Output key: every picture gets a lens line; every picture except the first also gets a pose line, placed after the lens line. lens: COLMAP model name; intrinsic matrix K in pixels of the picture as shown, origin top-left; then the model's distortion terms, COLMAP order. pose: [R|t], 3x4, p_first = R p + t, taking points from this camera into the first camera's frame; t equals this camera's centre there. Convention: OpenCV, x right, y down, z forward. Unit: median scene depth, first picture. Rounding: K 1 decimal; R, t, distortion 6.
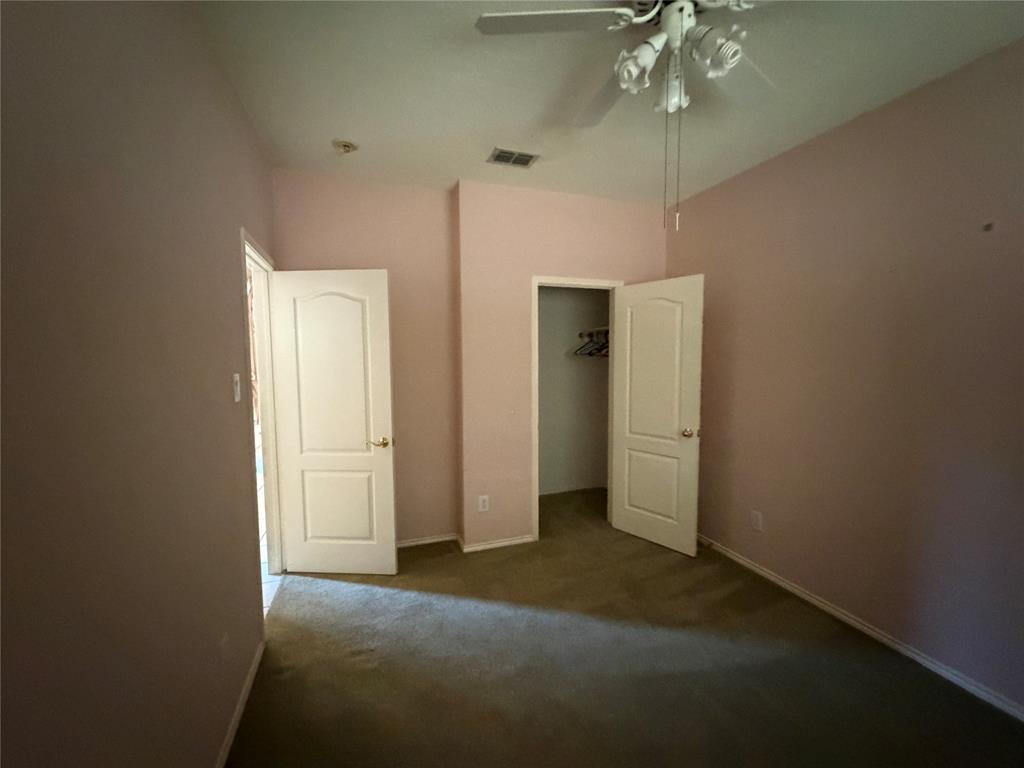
lens RADIAL K [[410.1, 0, 514.9], [0, 410.1, 385.8], [0, 0, 1]] dist [-0.001342, 0.000693]
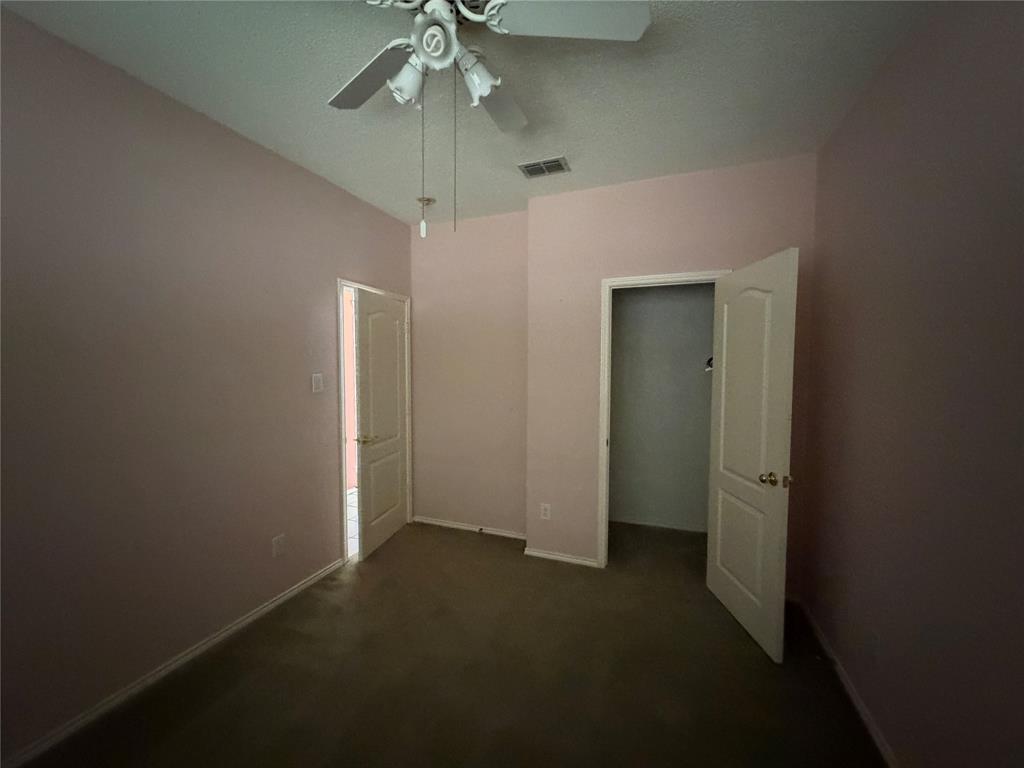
lens RADIAL K [[410.1, 0, 514.5], [0, 410.1, 385.2], [0, 0, 1]] dist [-0.001342, 0.000693]
pose [[0.754032, 0.039497, -0.655649, 0.513382], [-0.052900, 0.998600, -0.000681, -0.018215], [0.654704, 0.035198, 0.755065, 0.179697]]
